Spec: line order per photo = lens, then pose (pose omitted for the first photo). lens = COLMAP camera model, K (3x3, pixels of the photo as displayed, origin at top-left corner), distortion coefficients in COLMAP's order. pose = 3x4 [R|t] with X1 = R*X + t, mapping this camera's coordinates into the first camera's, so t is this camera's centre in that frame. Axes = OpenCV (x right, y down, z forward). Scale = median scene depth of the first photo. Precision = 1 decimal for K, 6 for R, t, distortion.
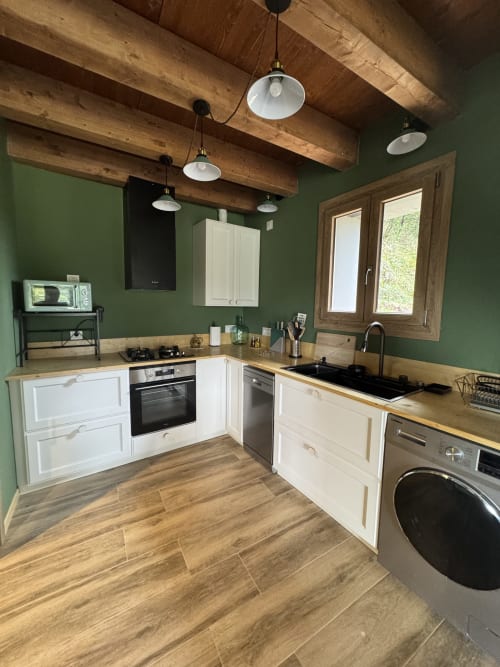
lens RADIAL K [[264.3, 0, 250.0], [0, 264.3, 333.5], [0, 0, 1]] dist [-0.000198, 0.000070]
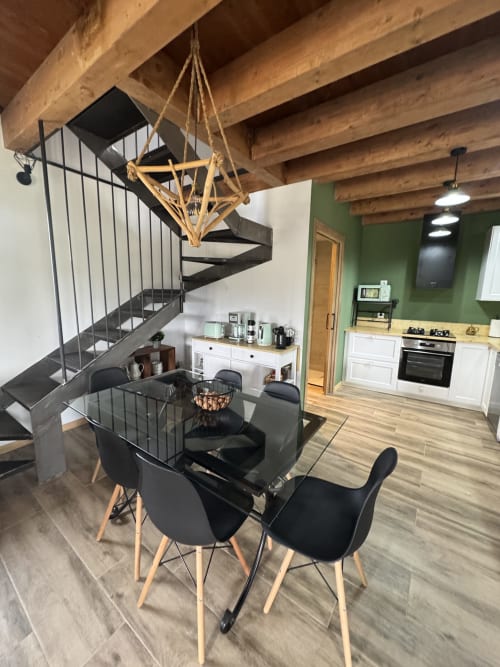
lens RADIAL K [[264.3, 0, 250.0], [0, 264.3, 333.5], [0, 0, 1]] dist [-0.000198, 0.000070]
pose [[0.403109, 0.136746, -0.904878, 0.624686], [-0.109164, 0.988898, 0.100812, 0.045061], [0.908618, 0.058142, 0.413562, -0.524753]]
